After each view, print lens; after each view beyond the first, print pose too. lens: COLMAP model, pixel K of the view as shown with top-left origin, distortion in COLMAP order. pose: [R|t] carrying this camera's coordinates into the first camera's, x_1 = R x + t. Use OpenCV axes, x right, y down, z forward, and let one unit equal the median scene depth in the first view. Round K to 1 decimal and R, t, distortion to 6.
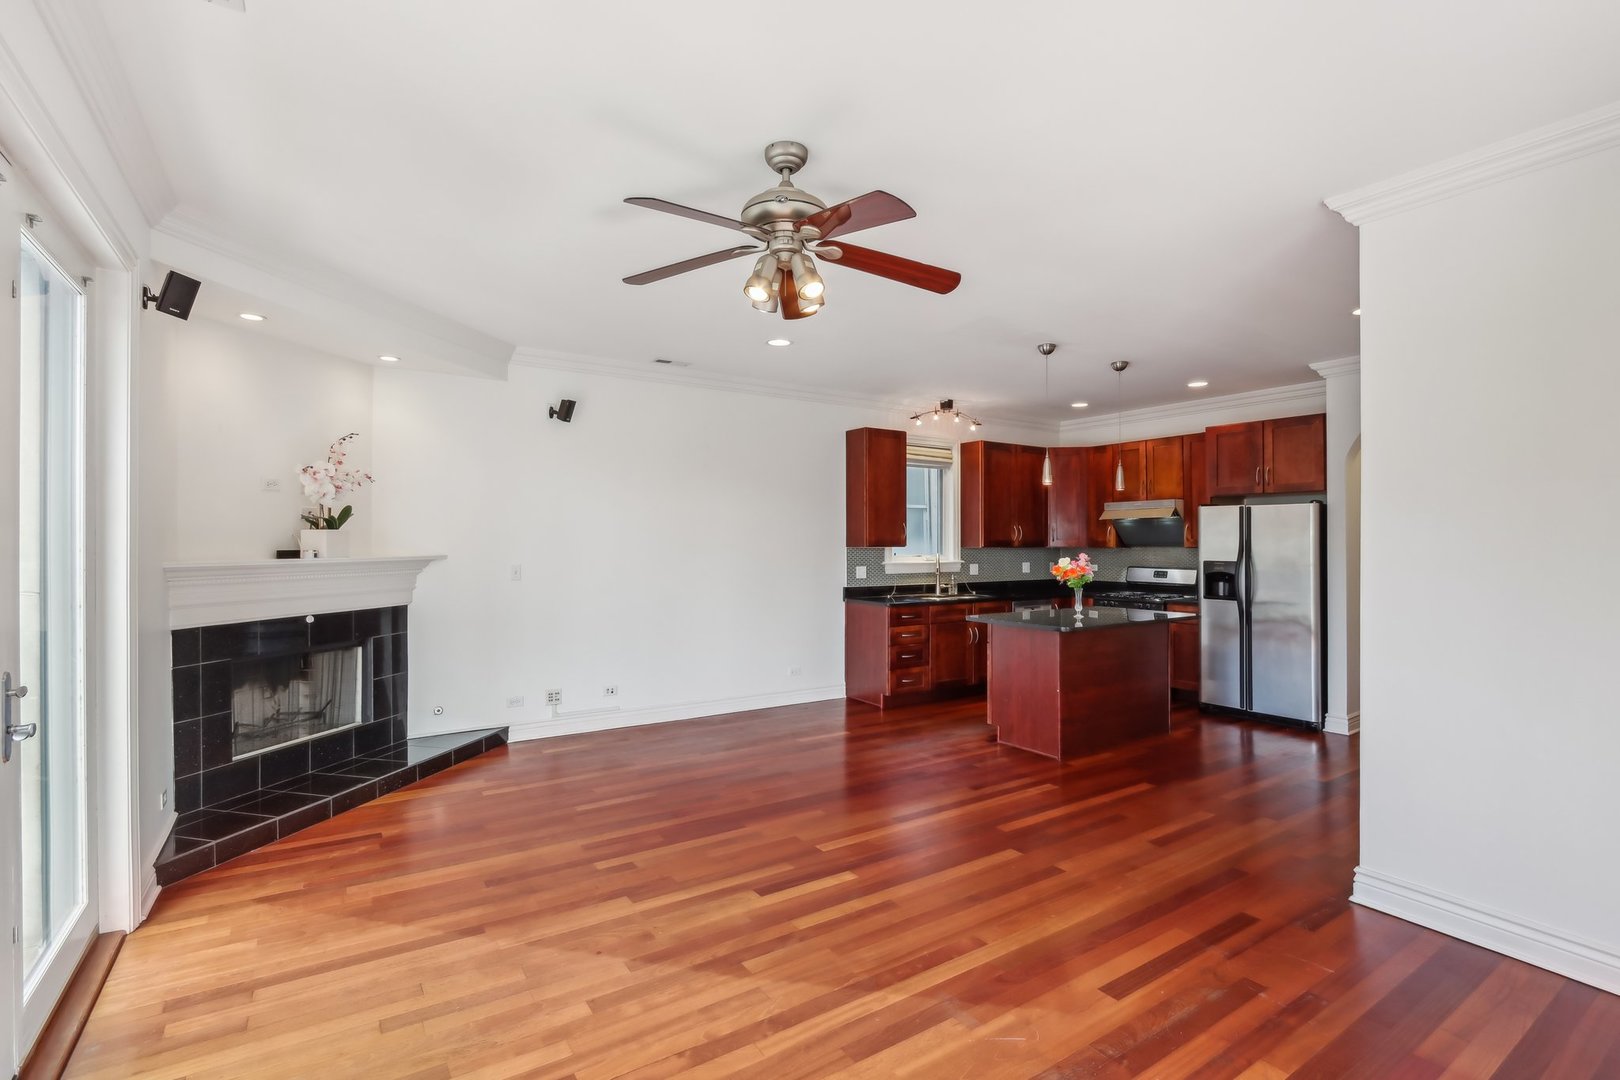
lens RADIAL K [[756.5, 0, 810.4], [0, 756.5, 540.6], [0, 0, 1]] dist [-0.014064, -0.000052]
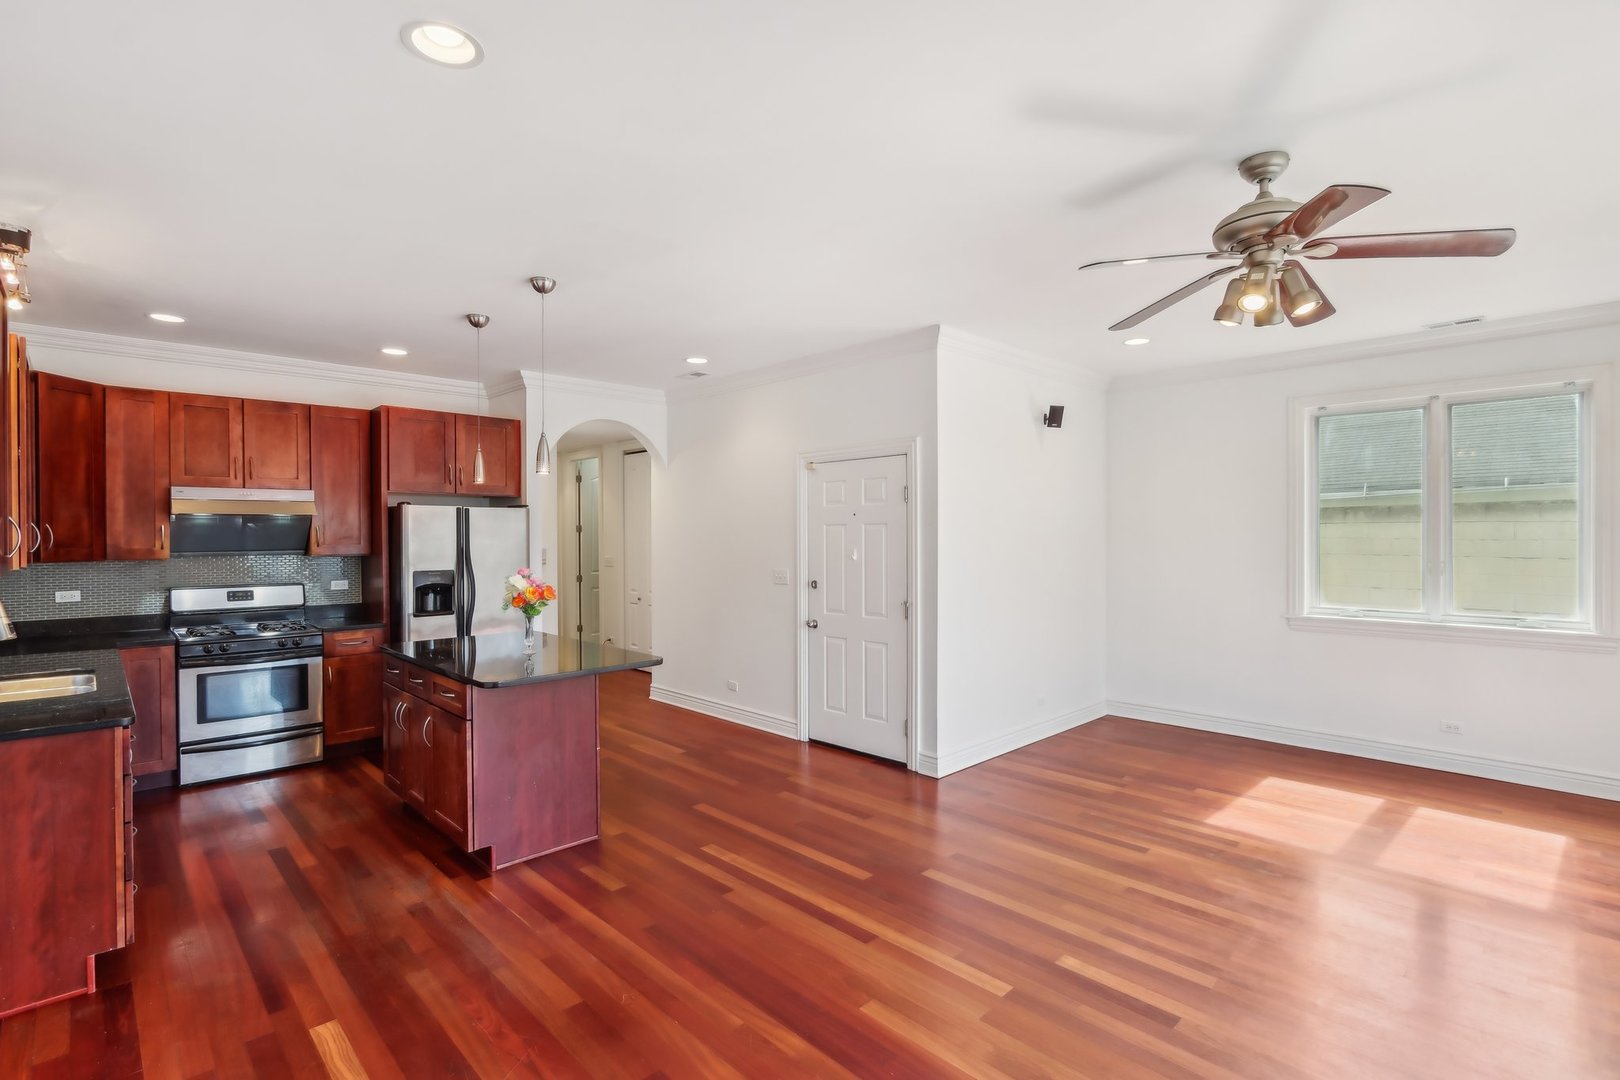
lens RADIAL K [[756.5, 0, 807.9], [0, 756.5, 533.9], [0, 0, 1]] dist [-0.014064, -0.000052]
pose [[-0.178965, -0.007156, 0.983829, -0.374274], [0.001015, 0.999972, 0.007458, -0.020177], [-0.983855, 0.002333, -0.178952, 0.747986]]
